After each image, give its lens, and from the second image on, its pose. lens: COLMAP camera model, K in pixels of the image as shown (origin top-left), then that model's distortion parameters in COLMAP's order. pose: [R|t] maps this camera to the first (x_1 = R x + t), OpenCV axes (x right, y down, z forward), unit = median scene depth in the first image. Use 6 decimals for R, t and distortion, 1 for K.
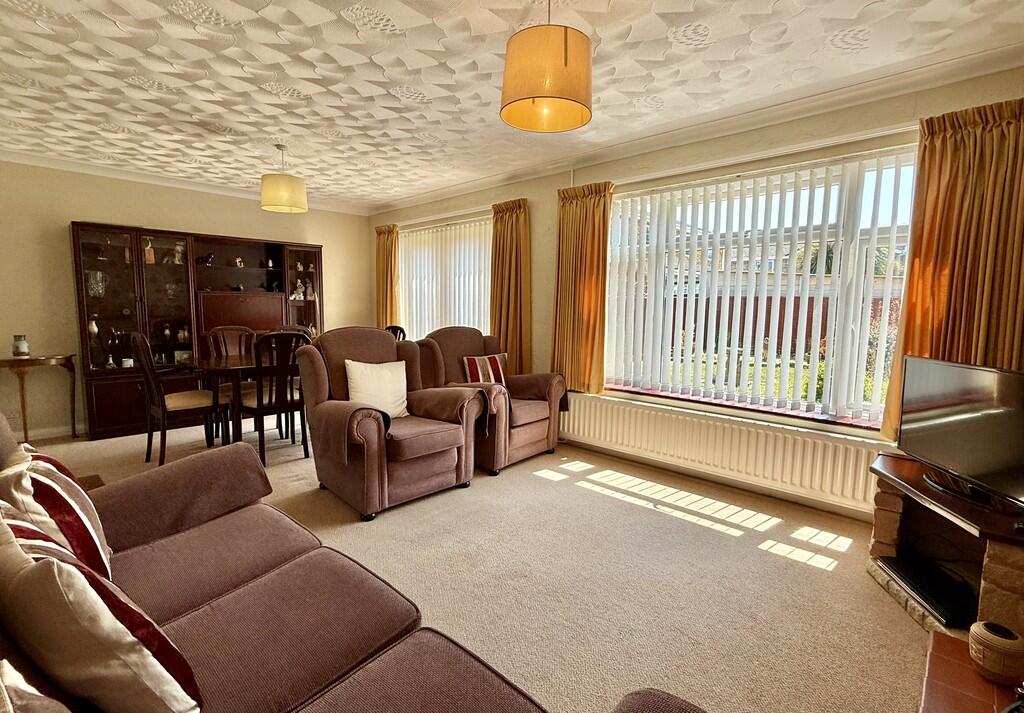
lens RADIAL K [[490.6, 0, 512.0], [0, 490.6, 356.5], [0, 0, 1]] dist [0.000828, -0.000121]
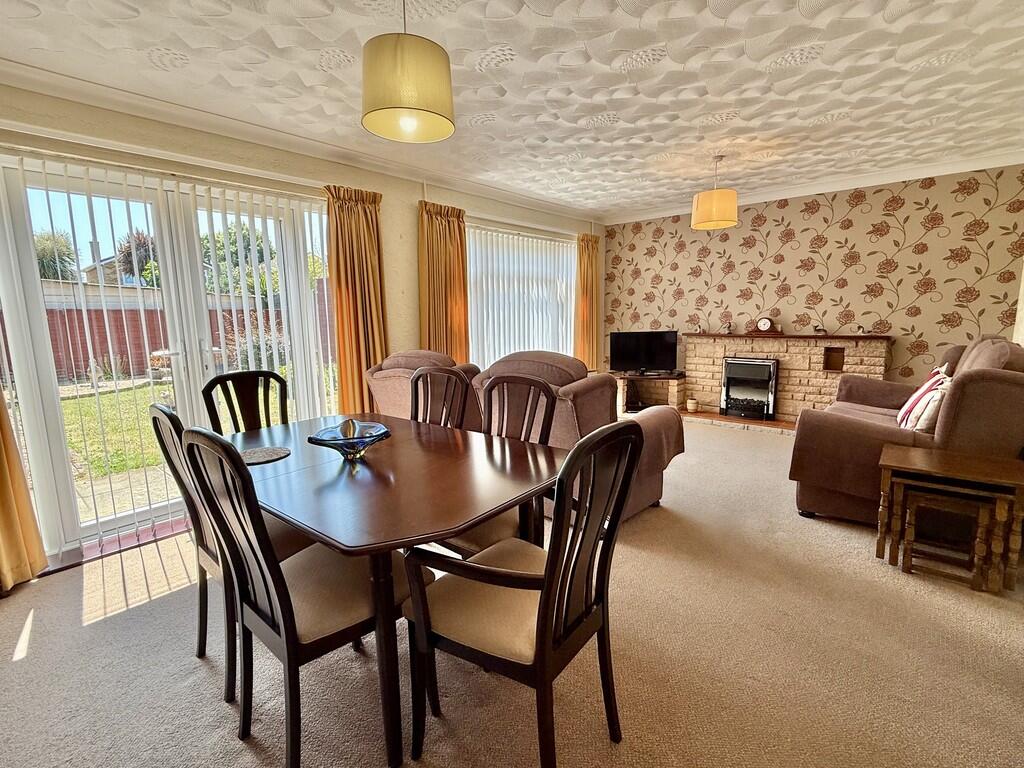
lens RADIAL K [[473.9, 0, 512.0], [0, 473.9, 384.0], [0, 0, 1]] dist [-0.002525, 0.000198]
pose [[-0.054649, -0.159320, 0.985713, -1.220290], [0.124103, 0.978450, 0.165027, -0.157678], [-0.990763, 0.131348, -0.033699, 1.224807]]
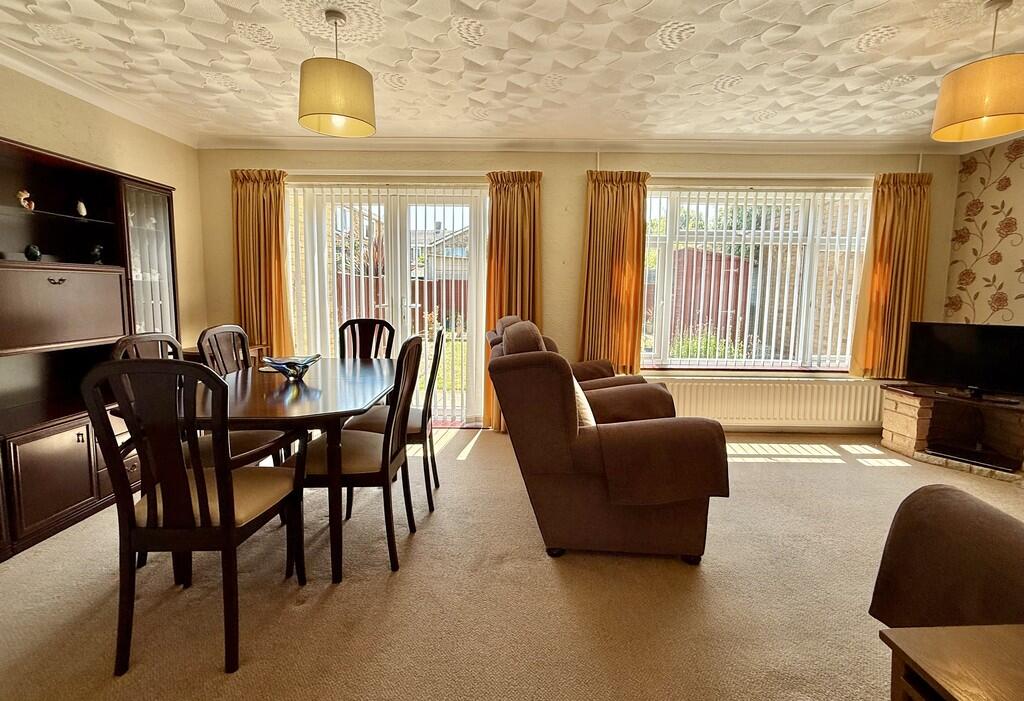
lens RADIAL K [[477.4, 0, 508.6], [0, 477.4, 339.4], [0, 0, 1]] dist [-0.001833, 0.000219]
pose [[0.722407, -0.072642, 0.687642, -0.936723], [0.069282, 0.997066, 0.032544, -0.066384], [-0.687989, 0.024131, 0.725320, 0.588880]]
